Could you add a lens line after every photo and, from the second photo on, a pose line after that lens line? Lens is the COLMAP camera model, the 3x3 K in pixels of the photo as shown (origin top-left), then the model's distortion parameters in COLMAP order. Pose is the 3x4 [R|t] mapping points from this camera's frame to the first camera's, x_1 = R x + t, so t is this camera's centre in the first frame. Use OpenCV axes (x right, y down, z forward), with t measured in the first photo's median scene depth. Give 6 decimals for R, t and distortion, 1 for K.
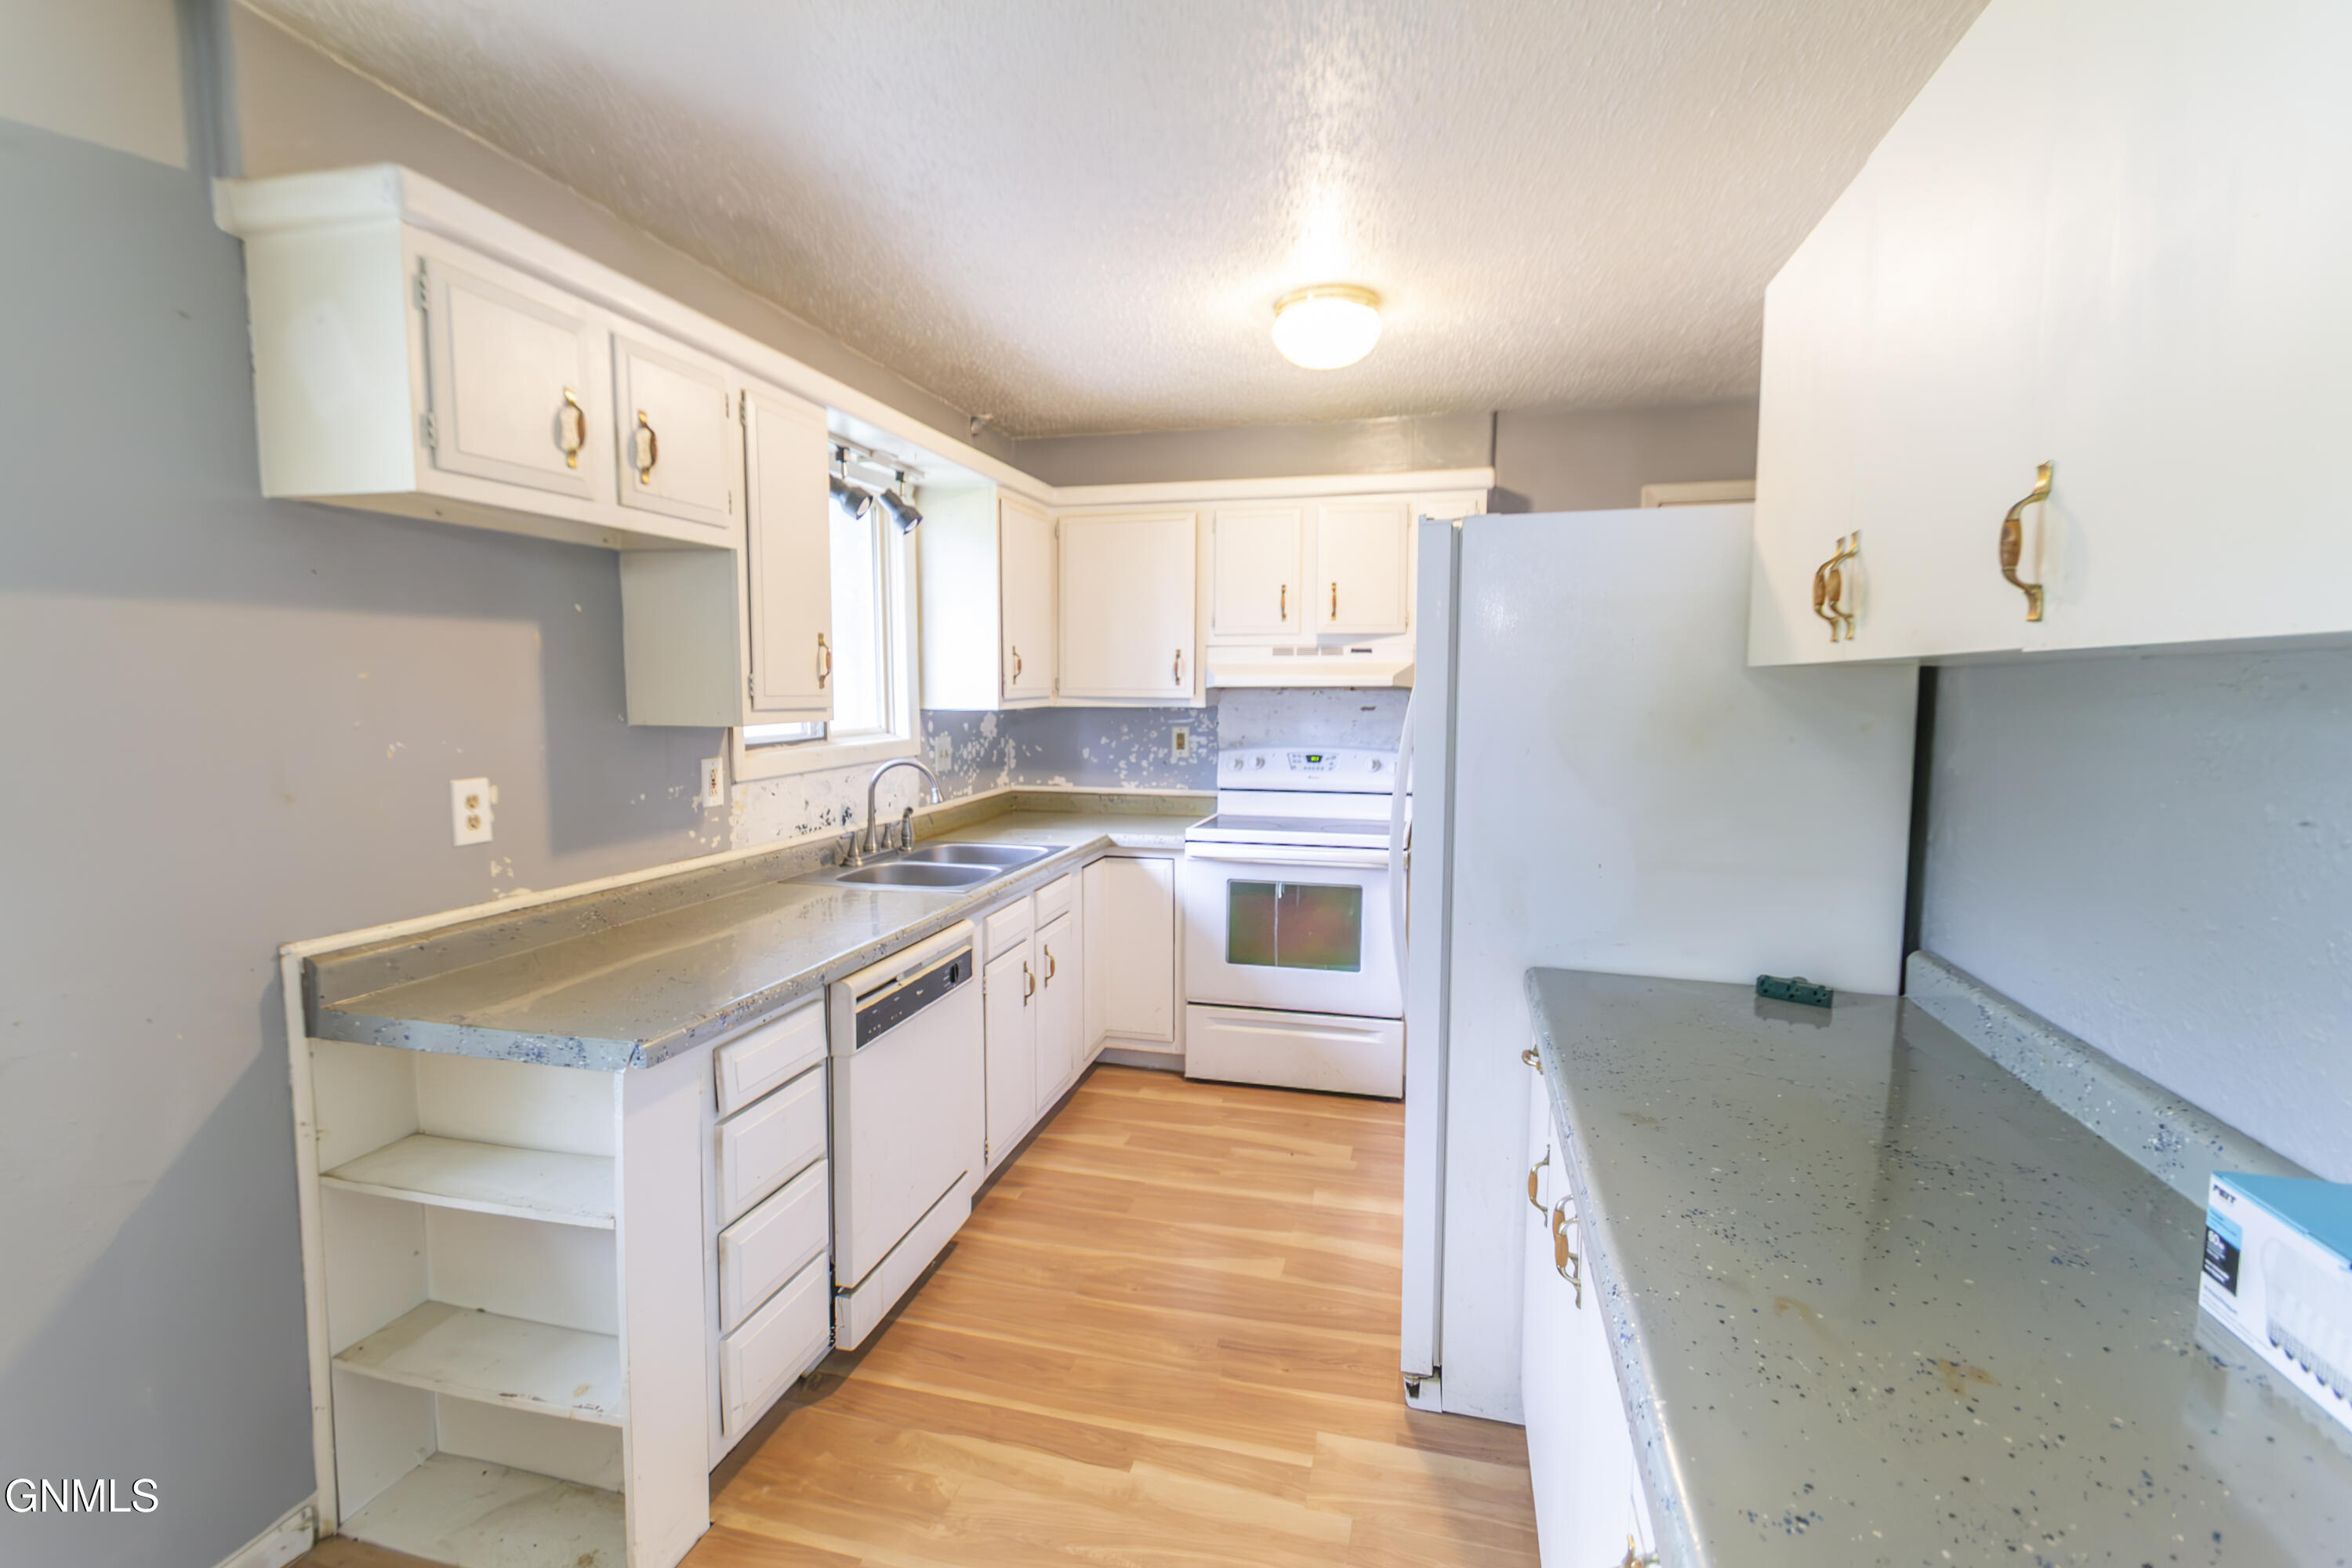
lens RADIAL K [[1085.0, 0, 1139.2], [0, 1085.0, 788.1], [0, 0, 1]] dist [0.000840, 0.000274]
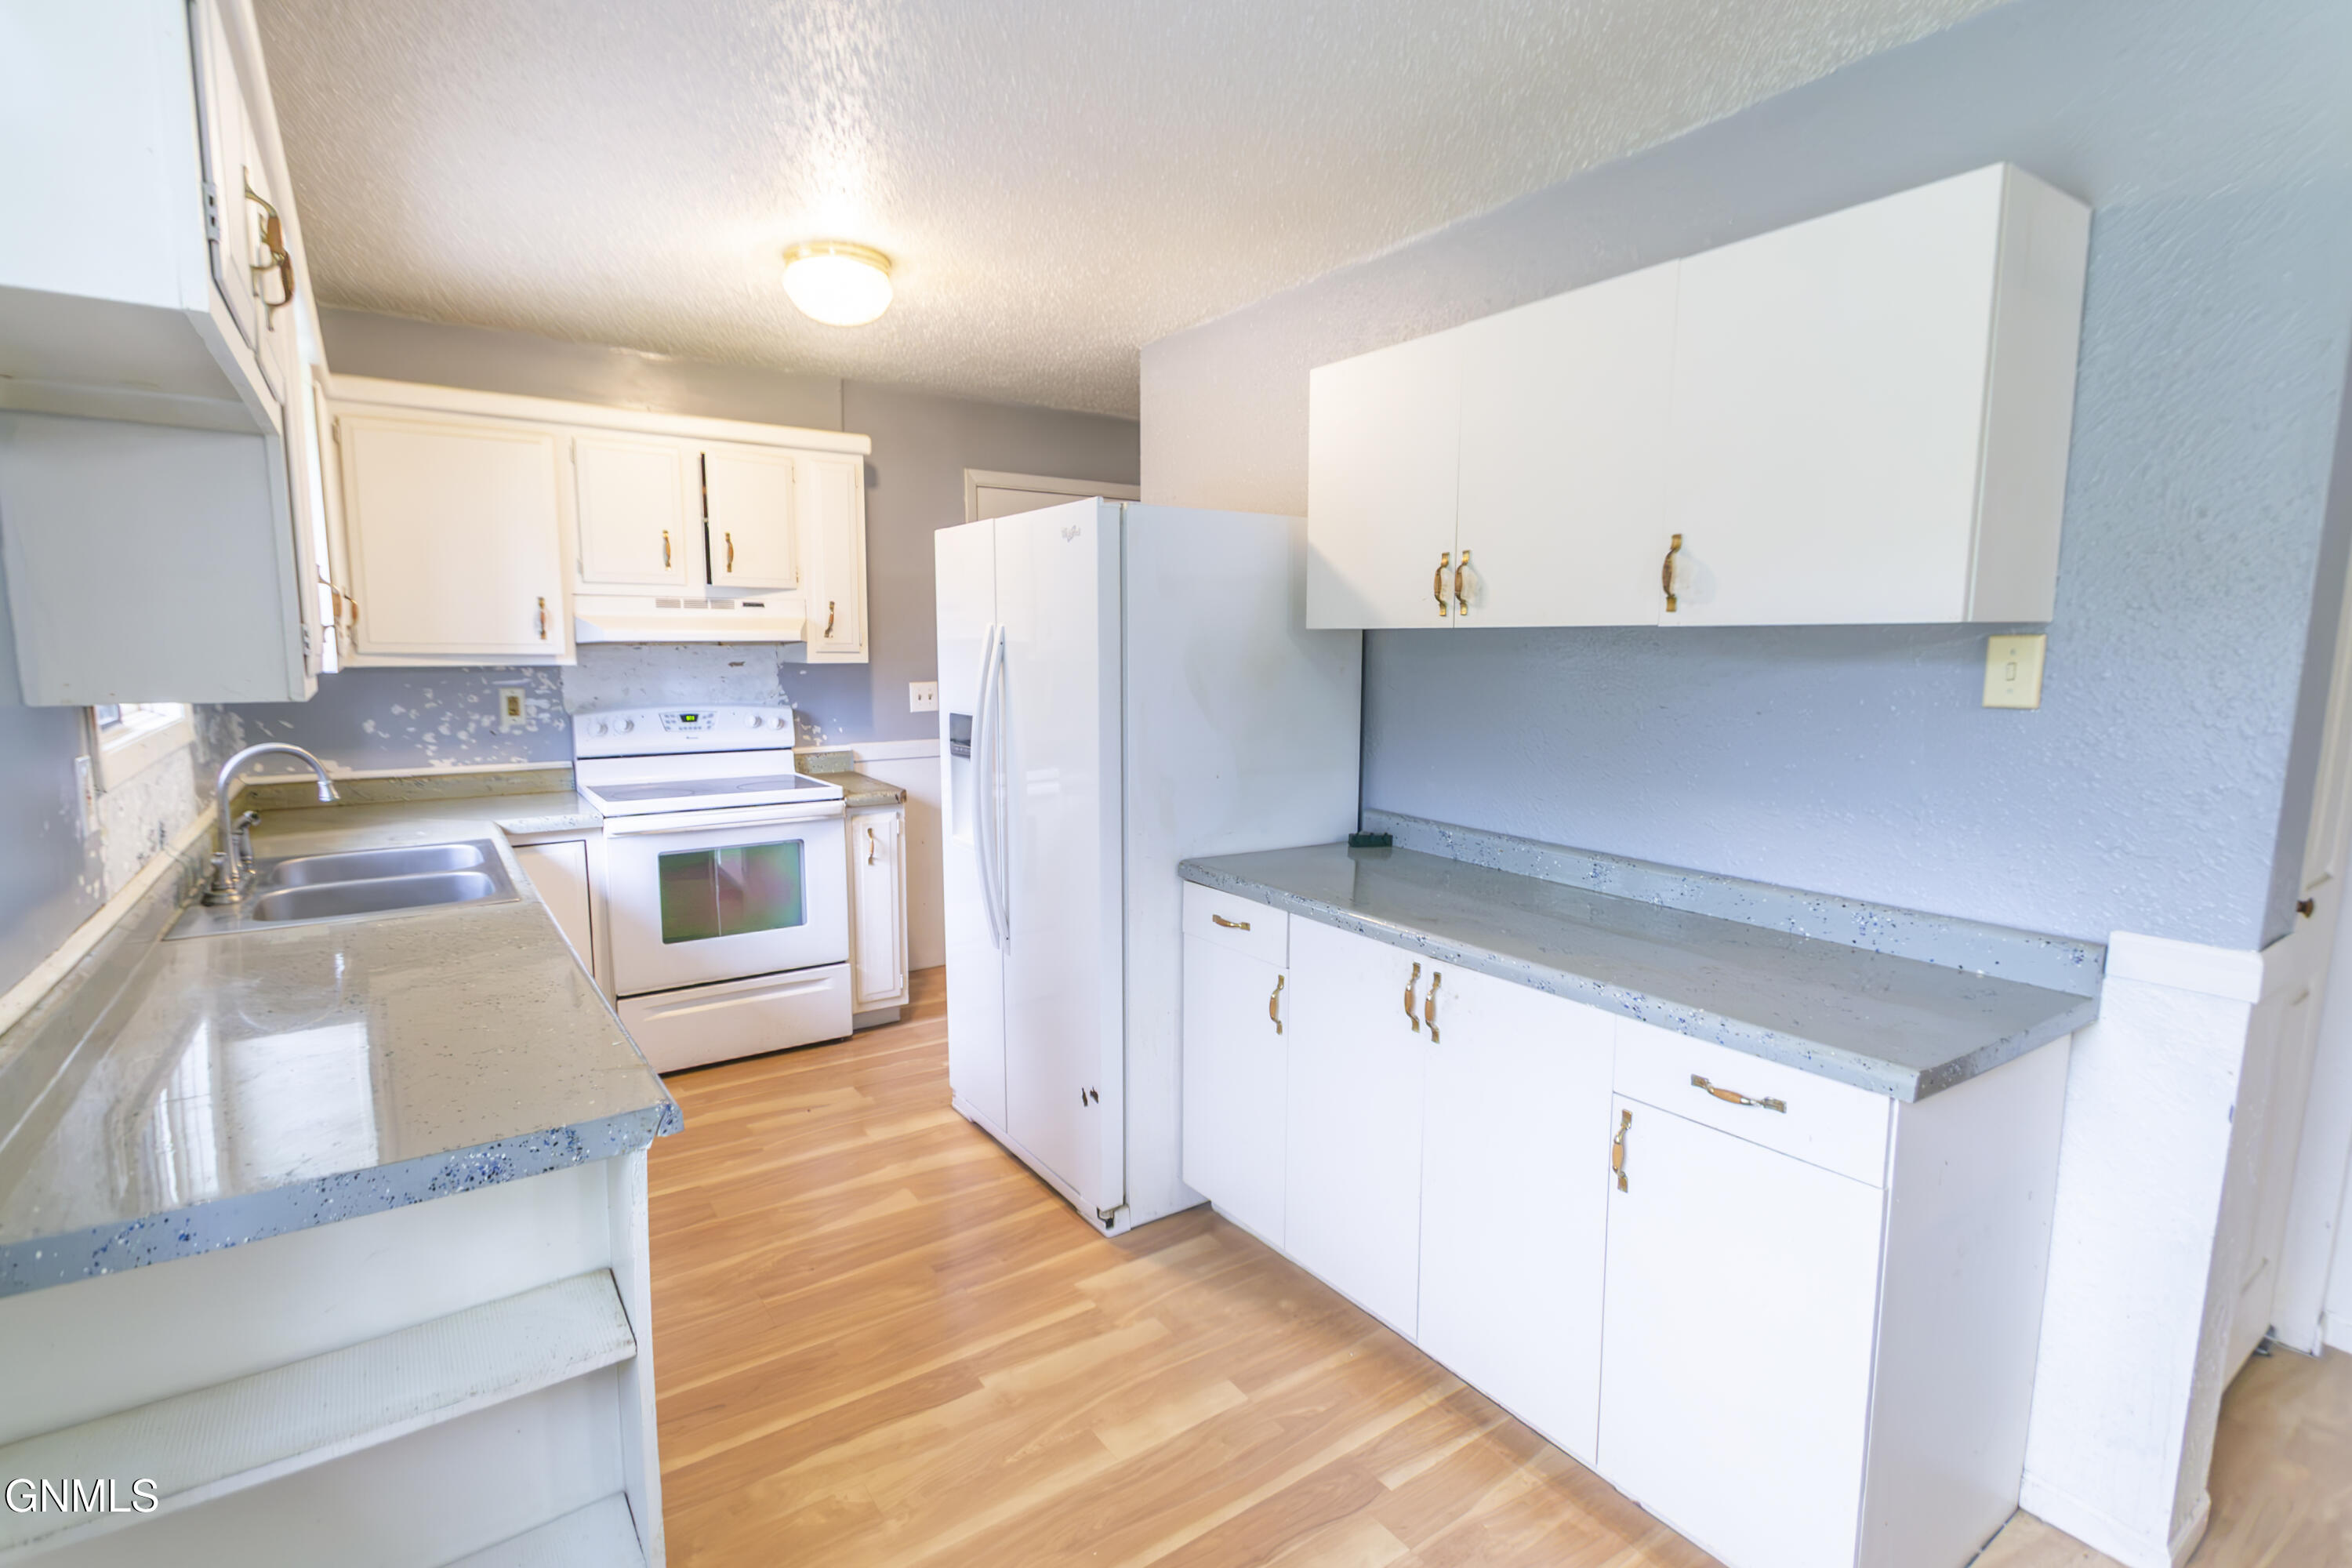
lens RADIAL K [[1085.0, 0, 1139.2], [0, 1085.0, 788.1], [0, 0, 1]] dist [0.000840, 0.000274]
pose [[0.653662, -0.098668, 0.750327, -0.363795], [0.066891, 0.995117, 0.072584, -0.010909], [-0.753825, 0.002745, 0.657070, 0.105166]]
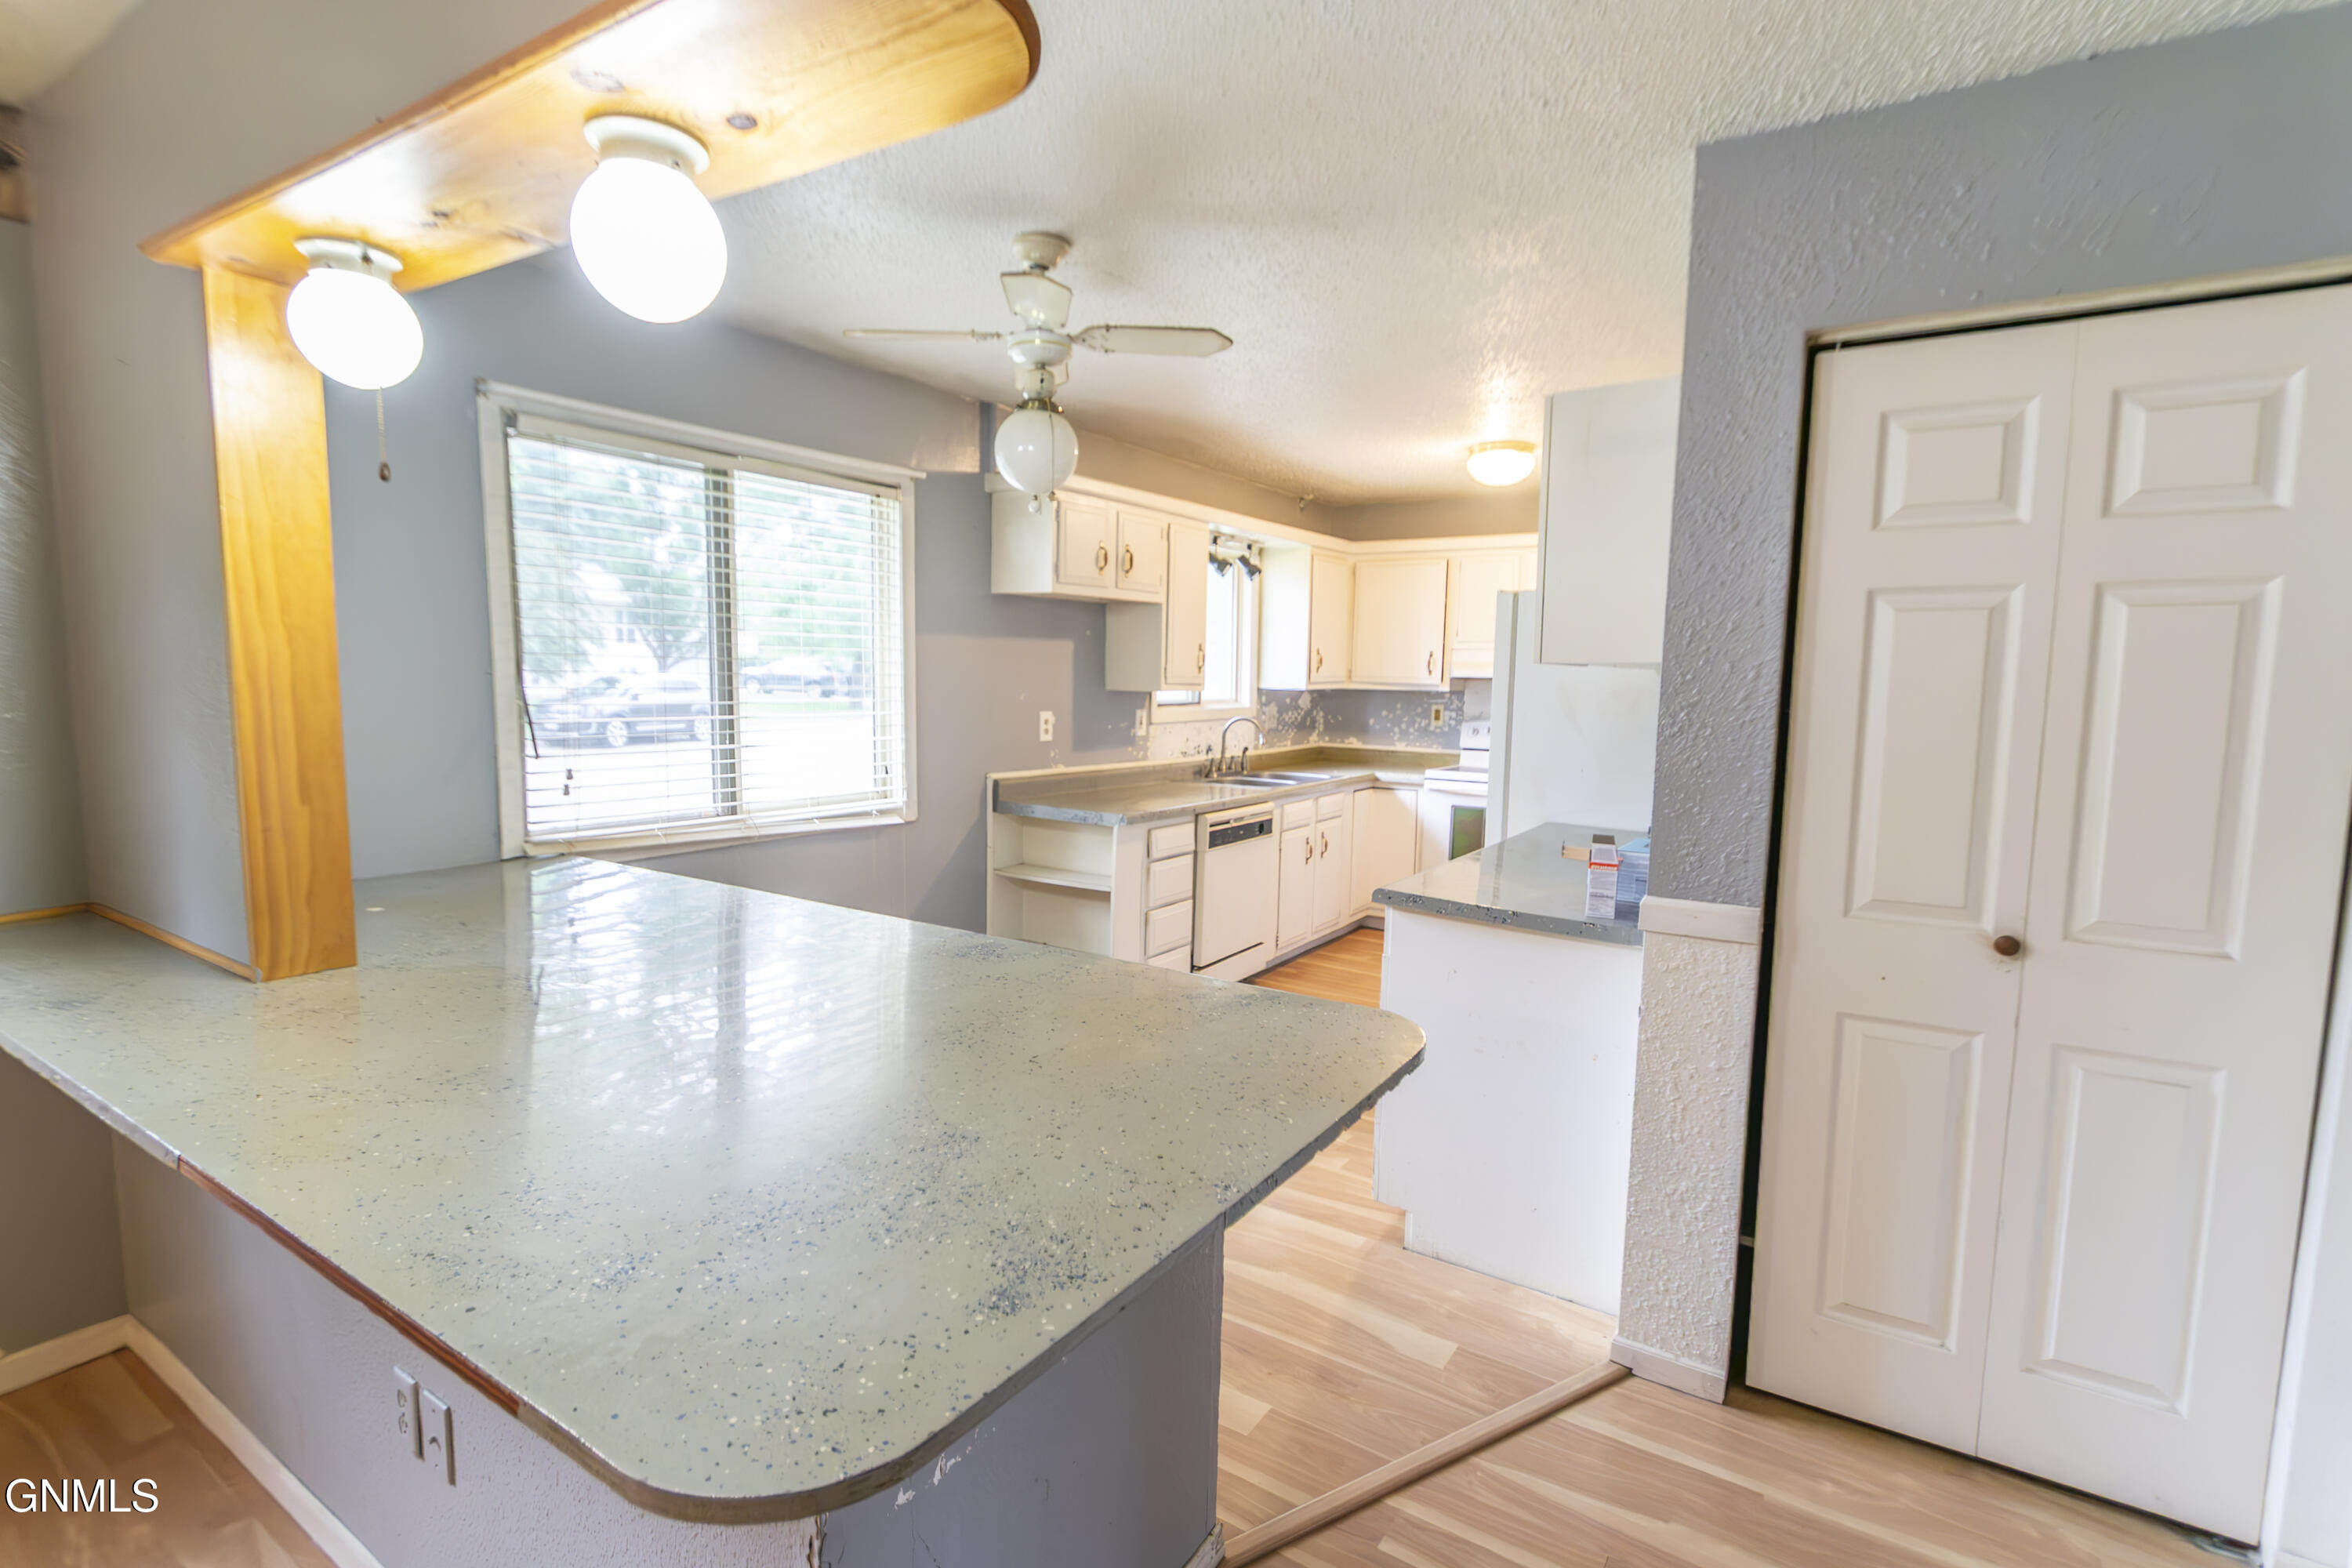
lens RADIAL K [[1107.5, 0, 1141.3], [0, 1107.5, 787.7], [0, 0, 1]] dist [0.001545, 0.000129]
pose [[0.946668, 0.048905, -0.318479, 0.178006], [-0.046368, 0.998803, 0.015548, 0.061774], [0.318858, 0.000048, 0.947803, -0.651686]]
